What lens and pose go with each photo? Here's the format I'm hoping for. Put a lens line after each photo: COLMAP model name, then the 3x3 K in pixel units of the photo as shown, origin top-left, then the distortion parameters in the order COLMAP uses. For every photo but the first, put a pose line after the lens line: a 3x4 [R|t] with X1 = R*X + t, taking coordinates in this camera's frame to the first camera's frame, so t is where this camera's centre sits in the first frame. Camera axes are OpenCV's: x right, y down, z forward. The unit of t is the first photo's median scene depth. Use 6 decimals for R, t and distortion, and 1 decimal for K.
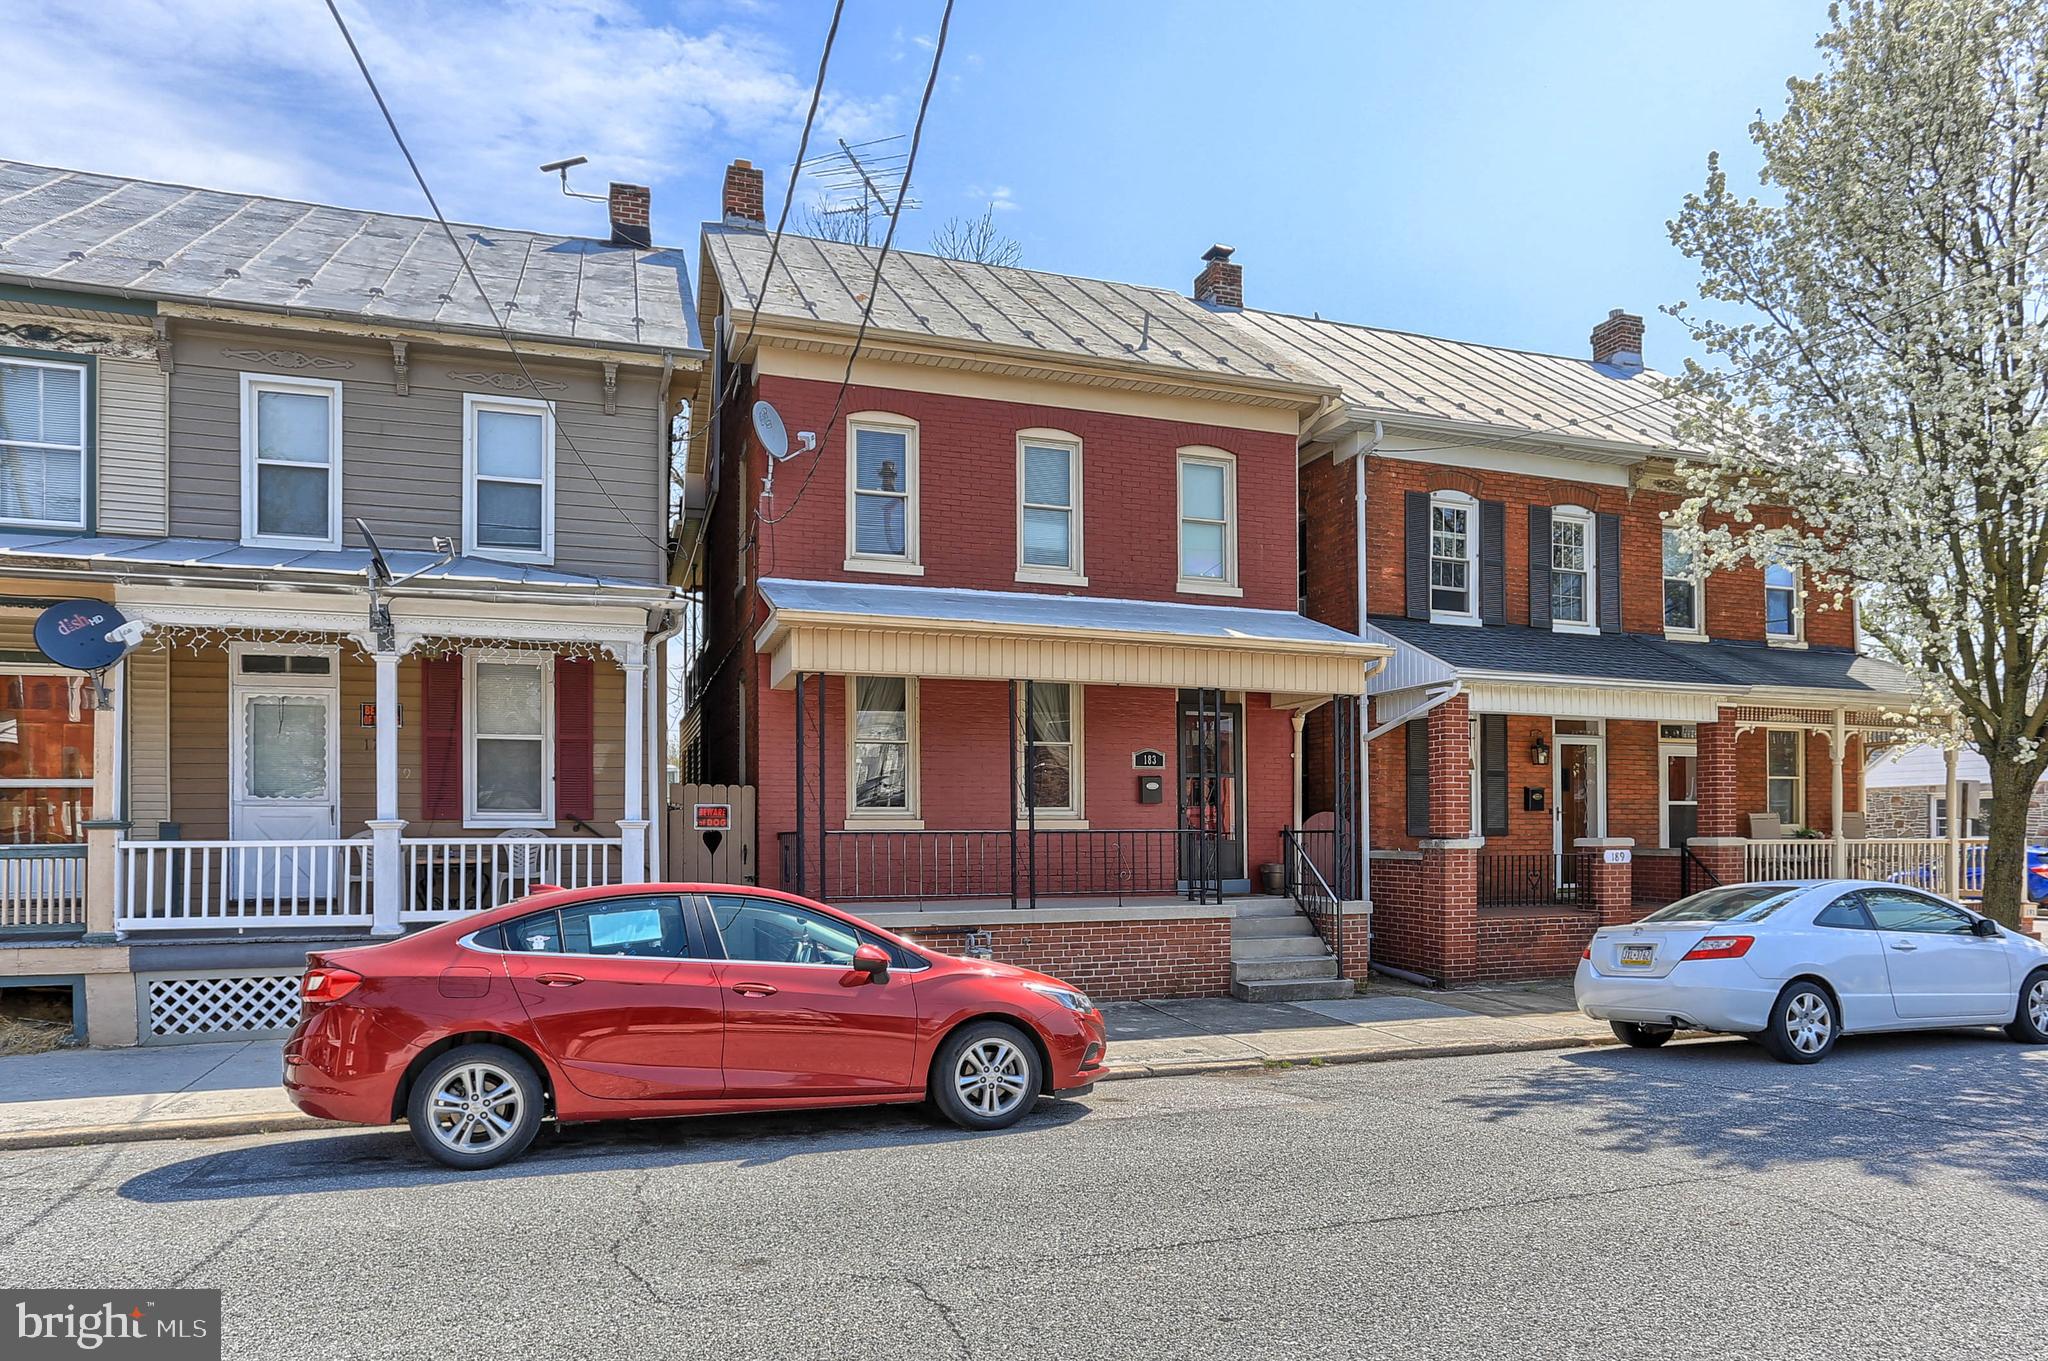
lens RADIAL K [[1059.8, 0, 1050.7], [0, 1059.8, 676.3], [0, 0, 1]] dist [-0.044508, 0.025146]
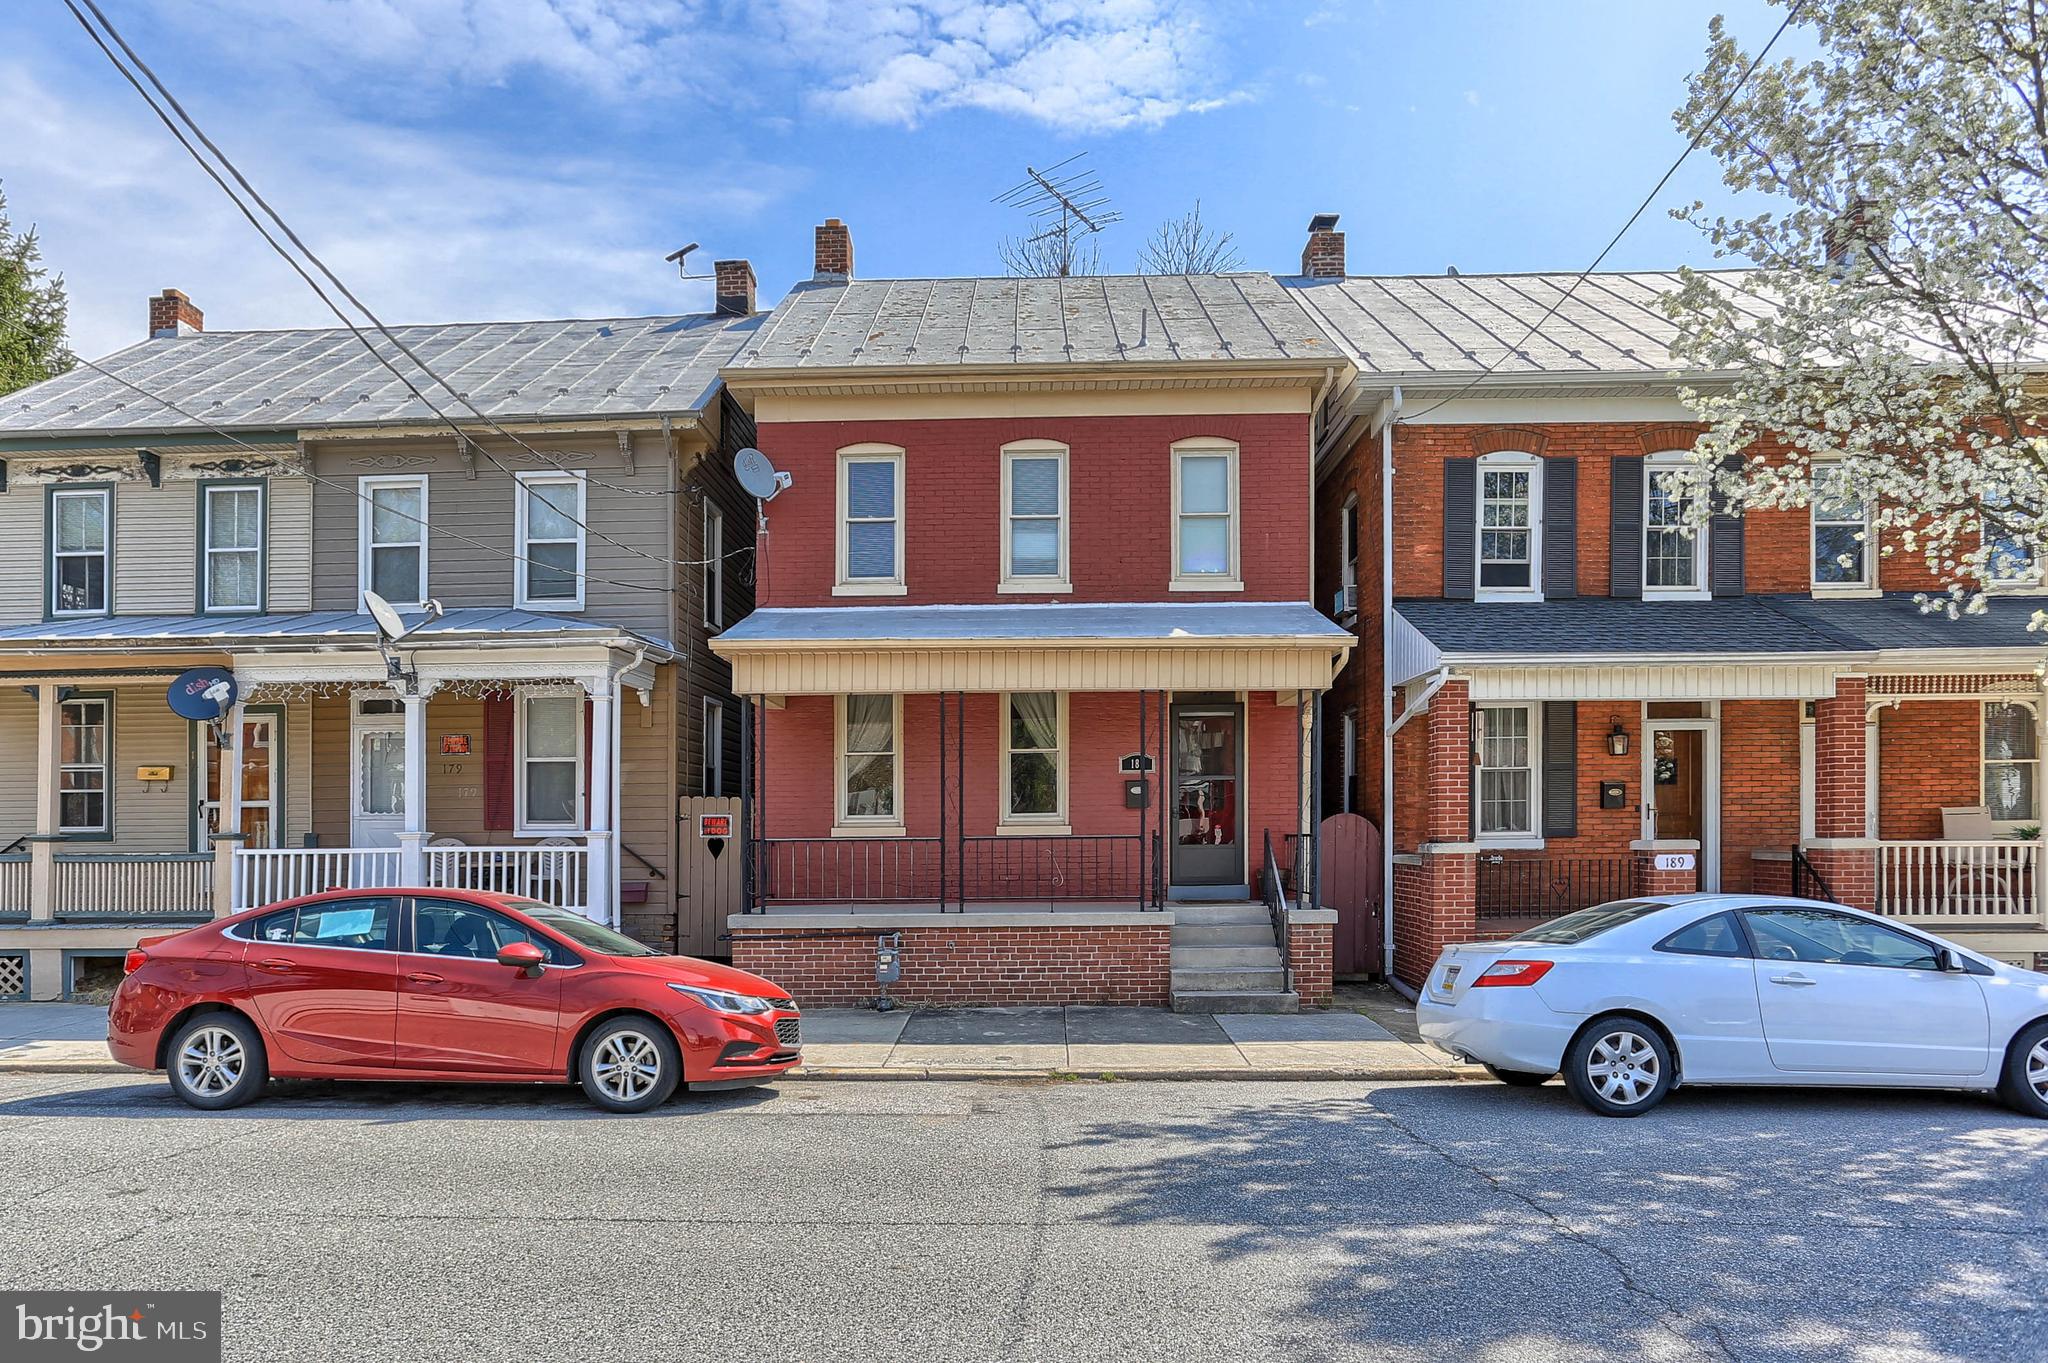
lens RADIAL K [[1044.3, 0, 1016.4], [0, 1044.3, 688.9], [0, 0, 1]] dist [-0.052908, 0.030871]
pose [[0.952444, -0.047977, -0.300913, 0.311212], [0.050892, 0.998702, 0.001850, 0.002351], [0.300434, -0.017076, 0.953650, 0.045660]]
